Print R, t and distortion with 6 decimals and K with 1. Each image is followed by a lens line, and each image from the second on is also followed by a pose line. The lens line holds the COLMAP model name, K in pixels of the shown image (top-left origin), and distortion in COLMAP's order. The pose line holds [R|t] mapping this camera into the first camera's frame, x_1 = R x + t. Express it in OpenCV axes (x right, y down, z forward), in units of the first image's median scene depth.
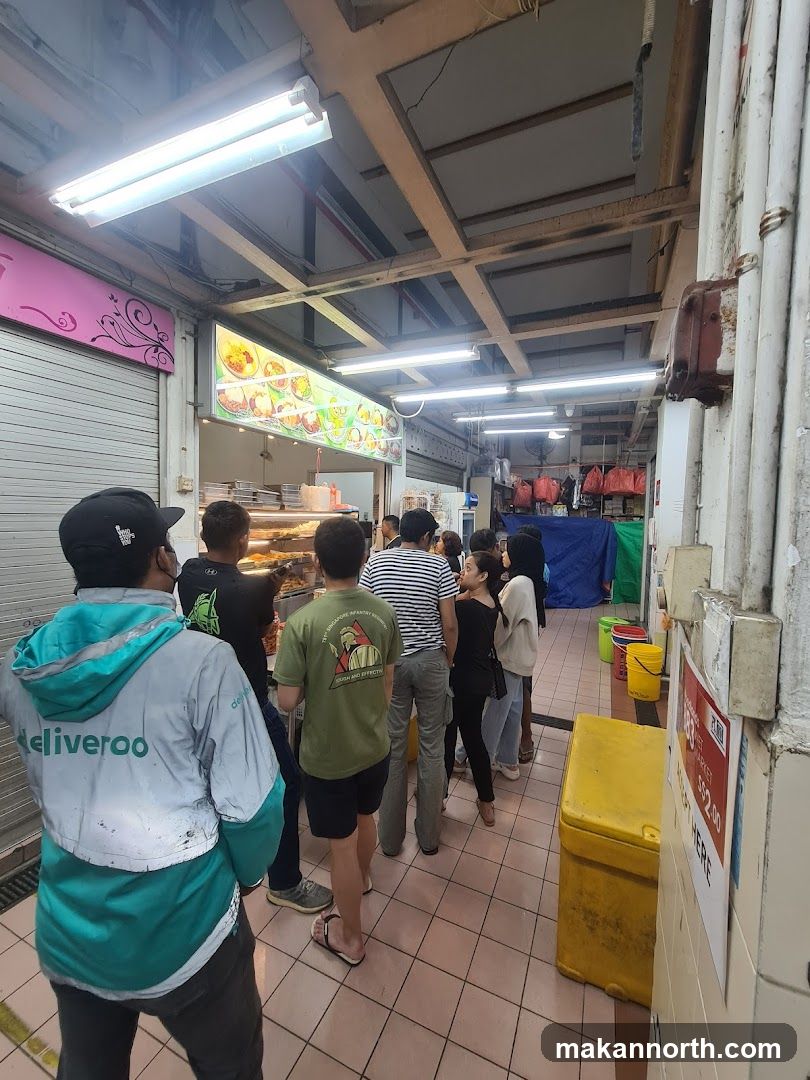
lens RADIAL K [[449.4, 0, 405.0], [0, 449.4, 540.0], [0, 0, 1]] dist [-0.001942, -0.000160]
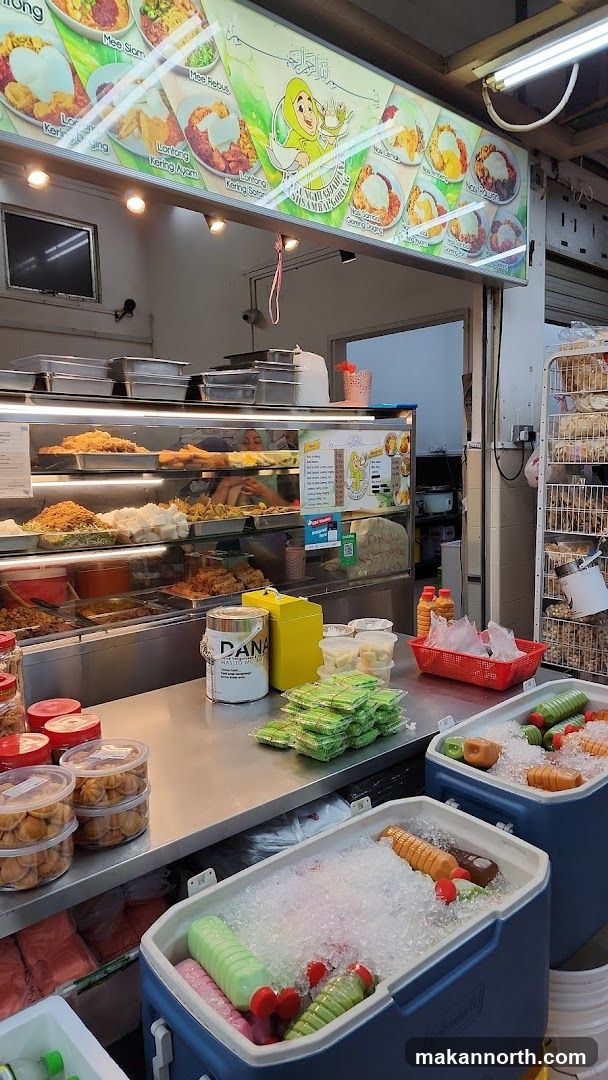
lens RADIAL K [[727.5, 0, 304.0], [0, 727.5, 540.0], [0, 0, 1]] dist [0.084474, -0.079458]
pose [[0.927130, -0.002206, -0.374733, 0.069890], [0.022941, 0.998441, 0.050882, 0.027308], [0.374037, -0.055771, 0.925735, 0.407016]]
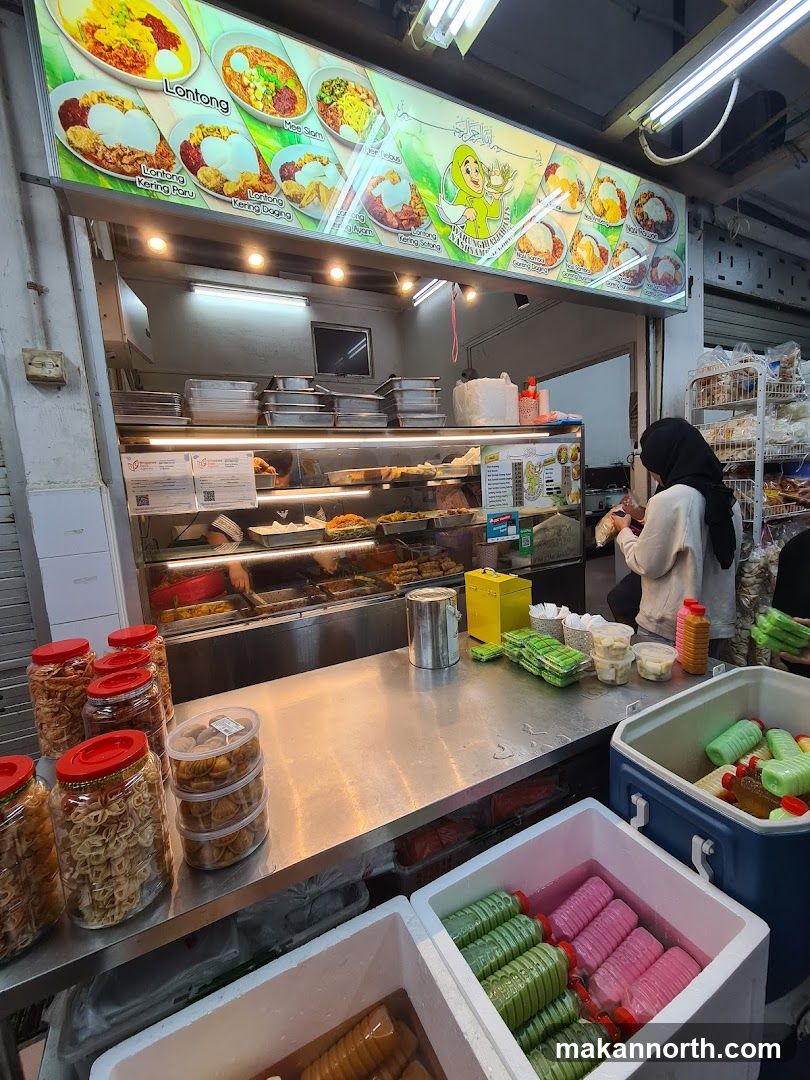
lens RADIAL K [[449.4, 0, 405.0], [0, 449.4, 540.0], [0, 0, 1]] dist [-0.001942, -0.000160]
pose [[0.794007, -0.004419, -0.607892, 0.055047], [0.054457, 0.996470, 0.063886, 0.029776], [0.605464, -0.083830, 0.791445, 0.573949]]
